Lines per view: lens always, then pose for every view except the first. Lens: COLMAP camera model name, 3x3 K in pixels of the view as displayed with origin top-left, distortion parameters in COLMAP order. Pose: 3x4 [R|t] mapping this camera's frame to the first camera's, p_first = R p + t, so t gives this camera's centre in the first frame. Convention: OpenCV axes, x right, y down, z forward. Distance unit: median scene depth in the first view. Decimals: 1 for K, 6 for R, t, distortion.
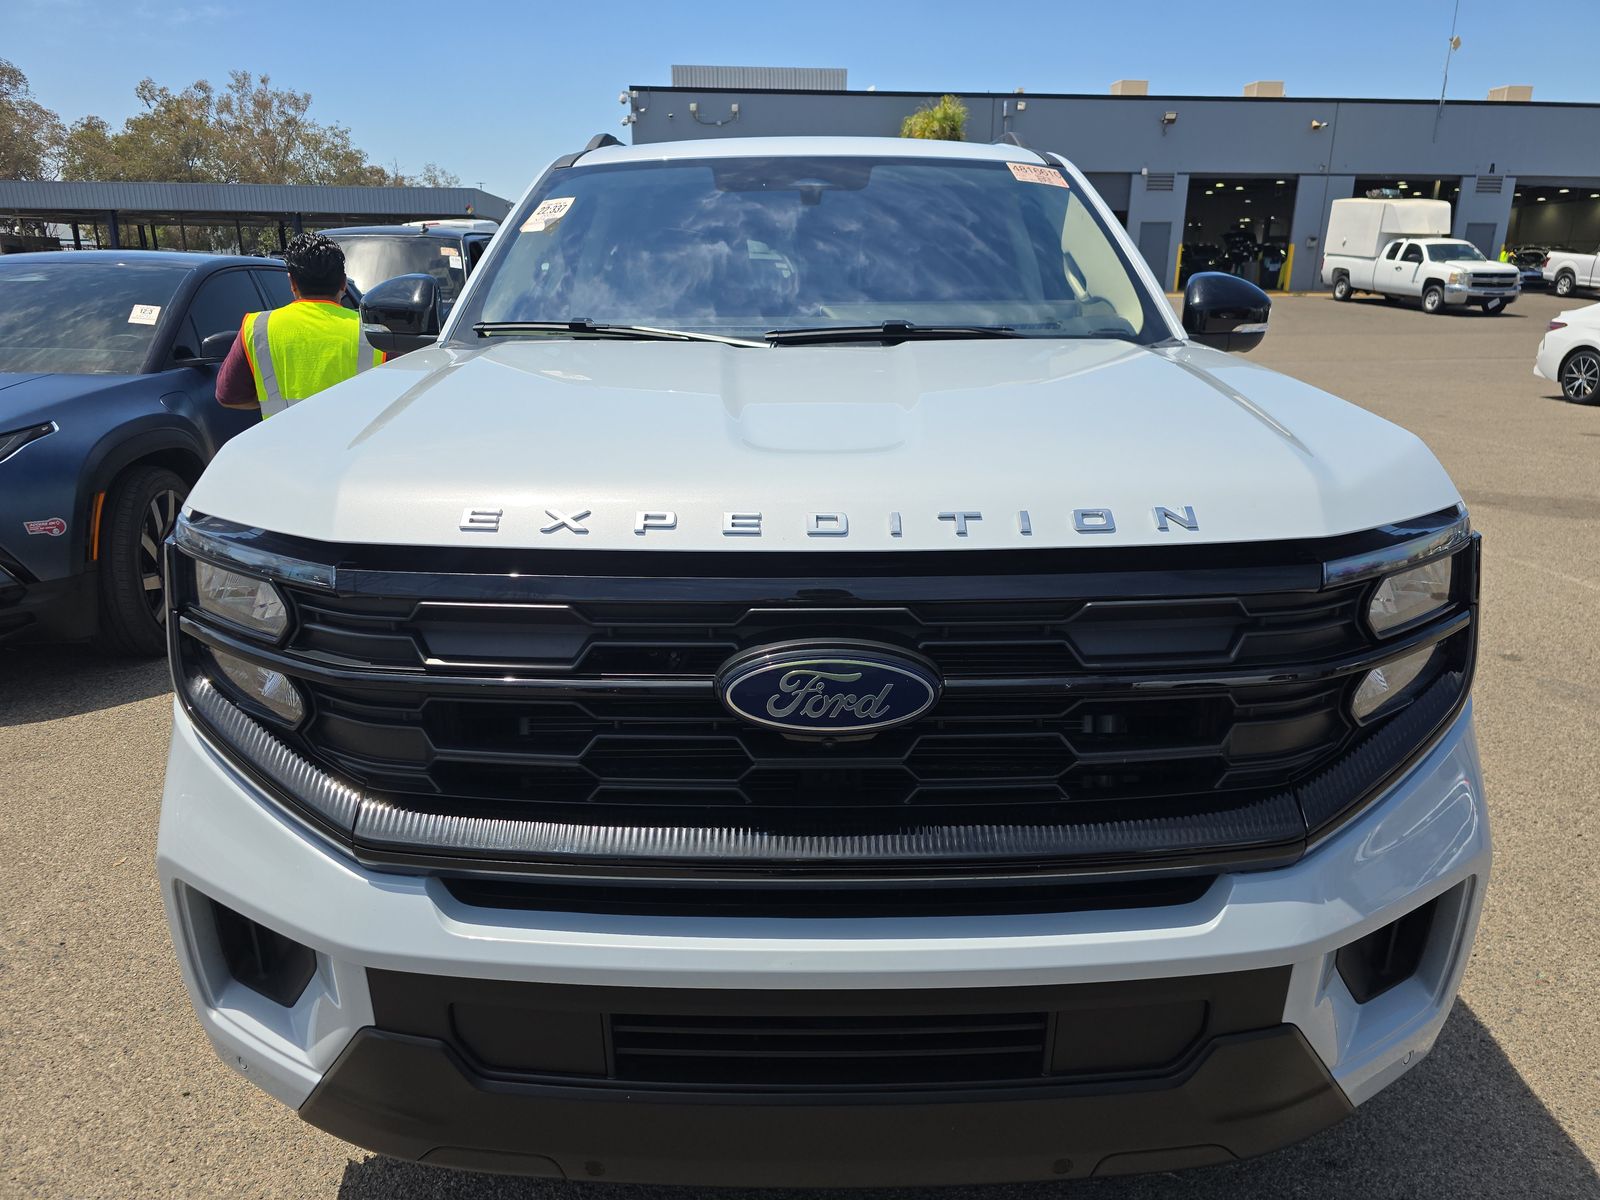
lens RADIAL K [[1064.0, 0, 800.0], [0, 1064.0, 600.0], [0, 0, 1]] dist [0.054590, -0.044620]
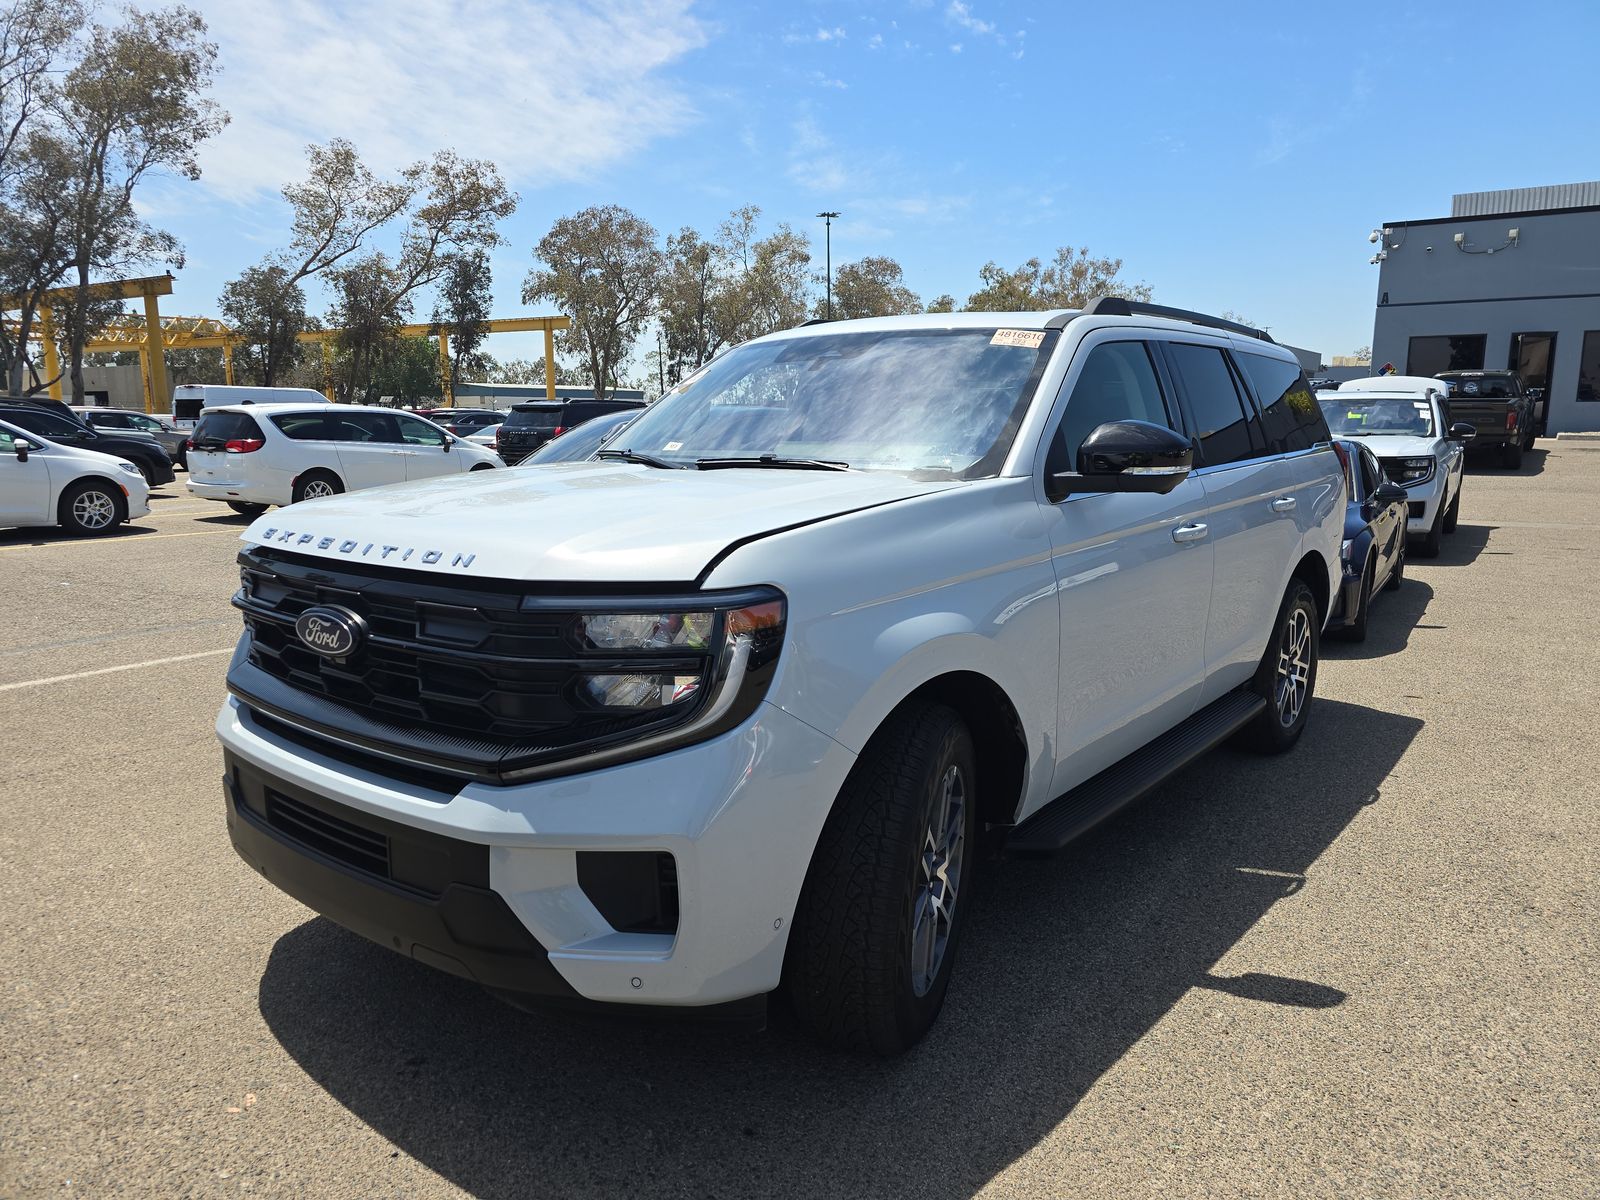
lens RADIAL K [[1064.0, 0, 800.0], [0, 1064.0, 600.0], [0, 0, 1]] dist [0.054590, -0.044620]
pose [[0.780552, 0.104231, -0.616340, 0.621789], [-0.180678, 0.981534, -0.062825, -0.001262], [0.598410, 0.160397, 0.784970, -0.007699]]
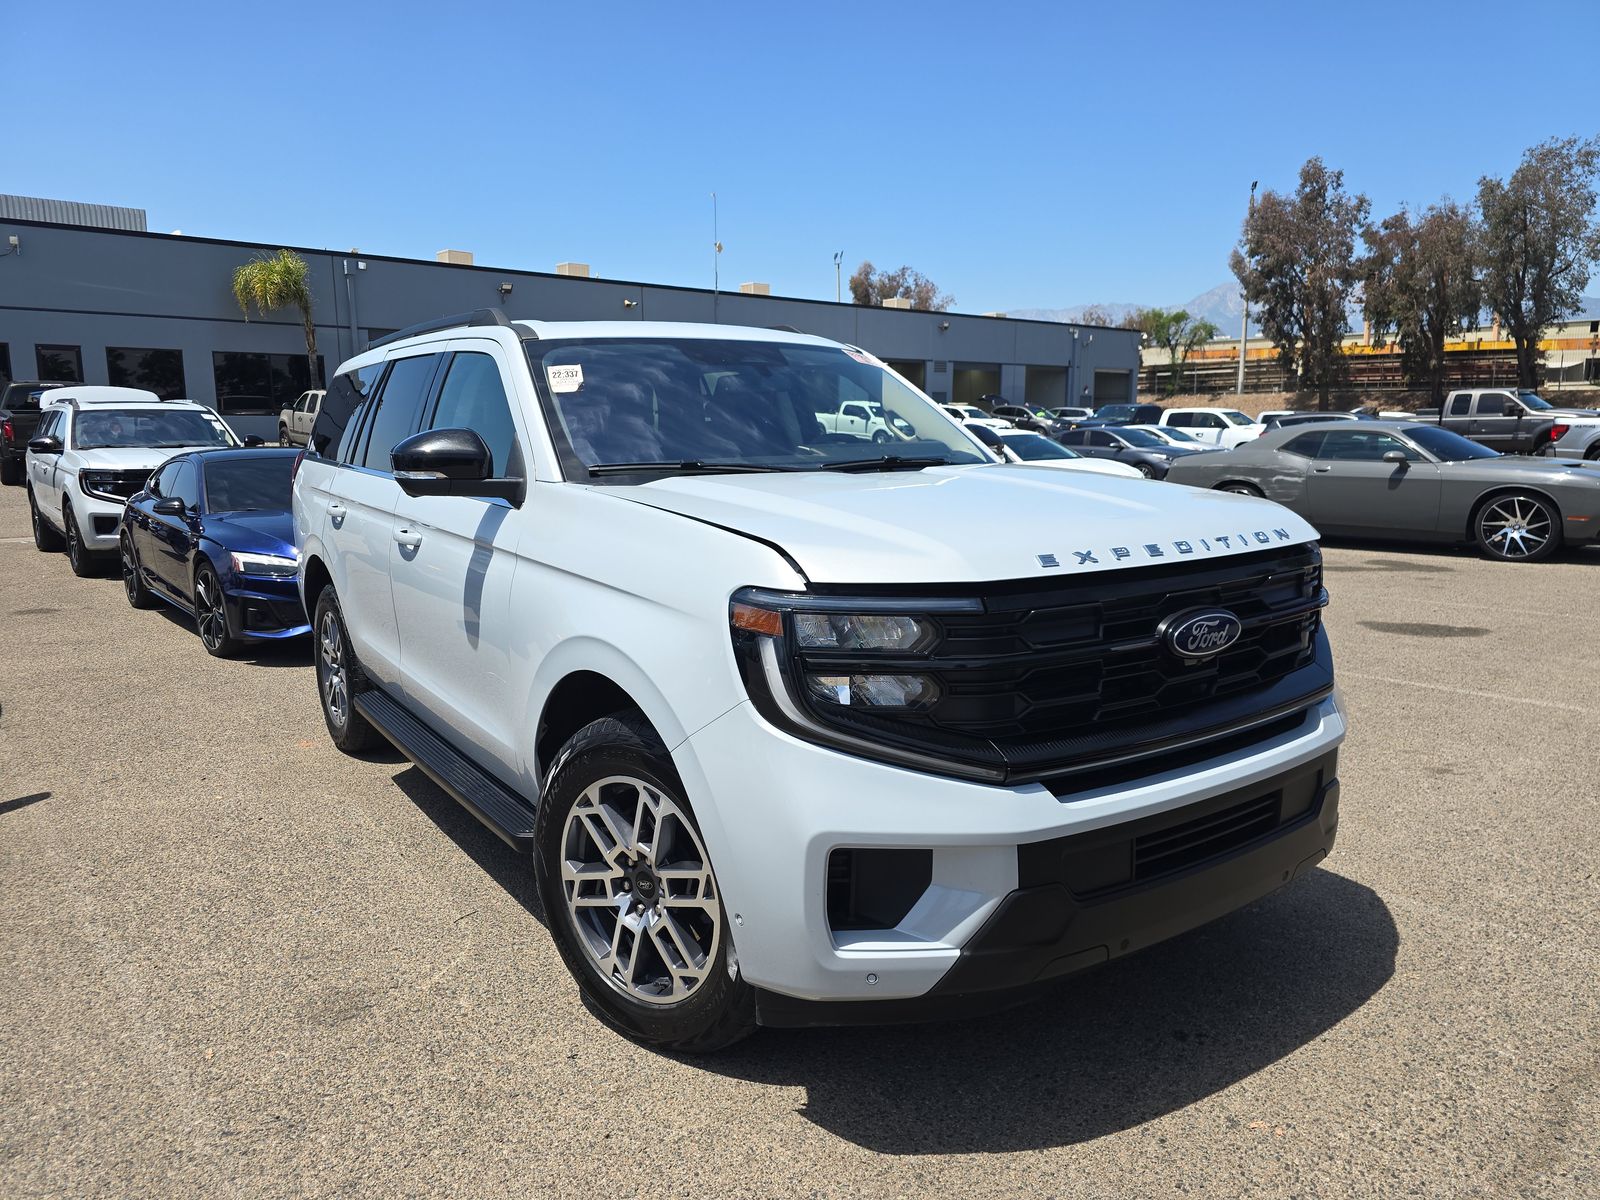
lens RADIAL K [[1064.0, 0, 800.0], [0, 1064.0, 600.0], [0, 0, 1]] dist [0.054590, -0.044620]
pose [[0.824636, -0.097650, 0.557171, -0.530641], [0.171236, 0.981866, -0.081353, 0.019258], [-0.539123, 0.162494, 0.826403, -0.067861]]
